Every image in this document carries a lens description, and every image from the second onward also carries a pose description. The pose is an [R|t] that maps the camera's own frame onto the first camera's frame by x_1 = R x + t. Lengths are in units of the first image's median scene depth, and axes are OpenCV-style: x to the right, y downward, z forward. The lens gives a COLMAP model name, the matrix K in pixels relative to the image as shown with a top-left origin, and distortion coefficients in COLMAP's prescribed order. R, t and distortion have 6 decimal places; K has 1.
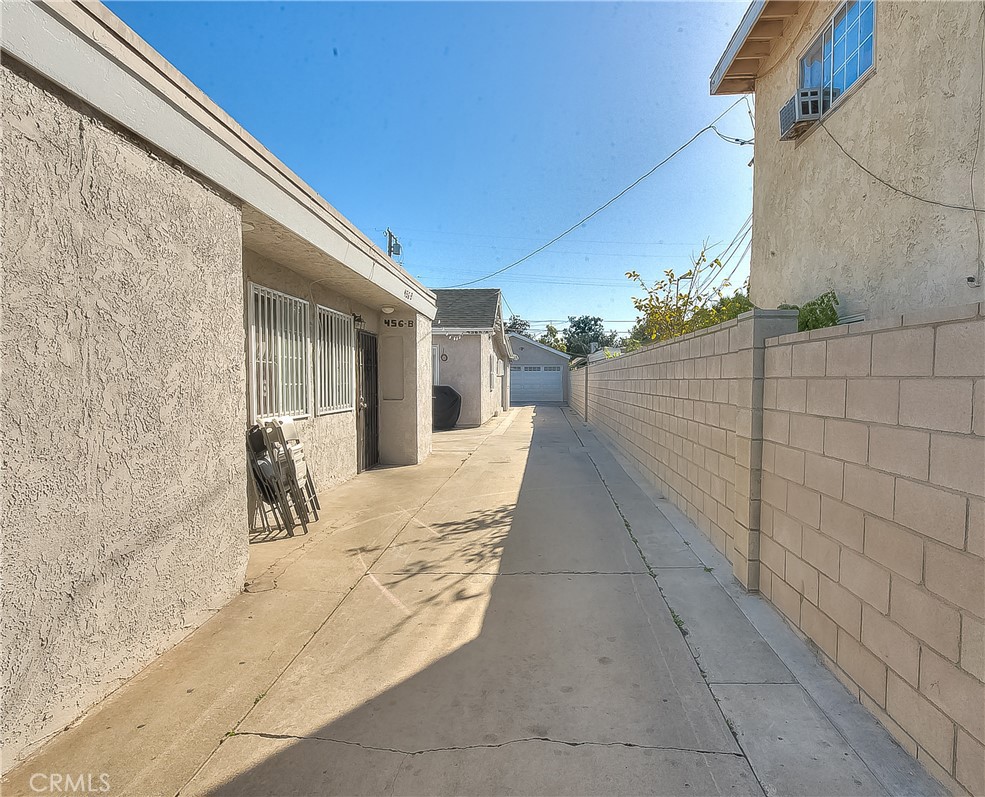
lens RADIAL K [[557.9, 0, 492.5], [0, 557.9, 398.5], [0, 0, 1]] dist [0.000309, 0.000000]
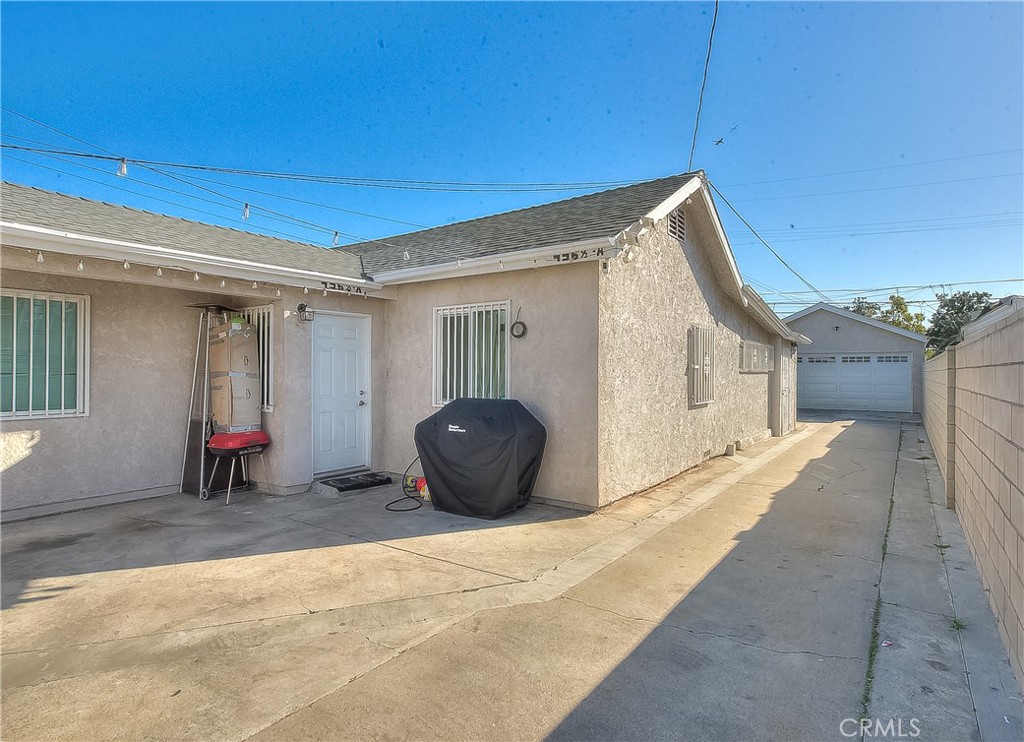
lens RADIAL K [[555.4, 0, 512.0], [0, 555.4, 371.0], [0, 0, 1]] dist [-0.004923, -0.001229]
pose [[0.868611, 0.014927, -0.495270, 0.032865], [-0.029770, 0.999313, -0.022093, -0.009916], [0.494600, 0.033934, 0.868458, 0.184562]]
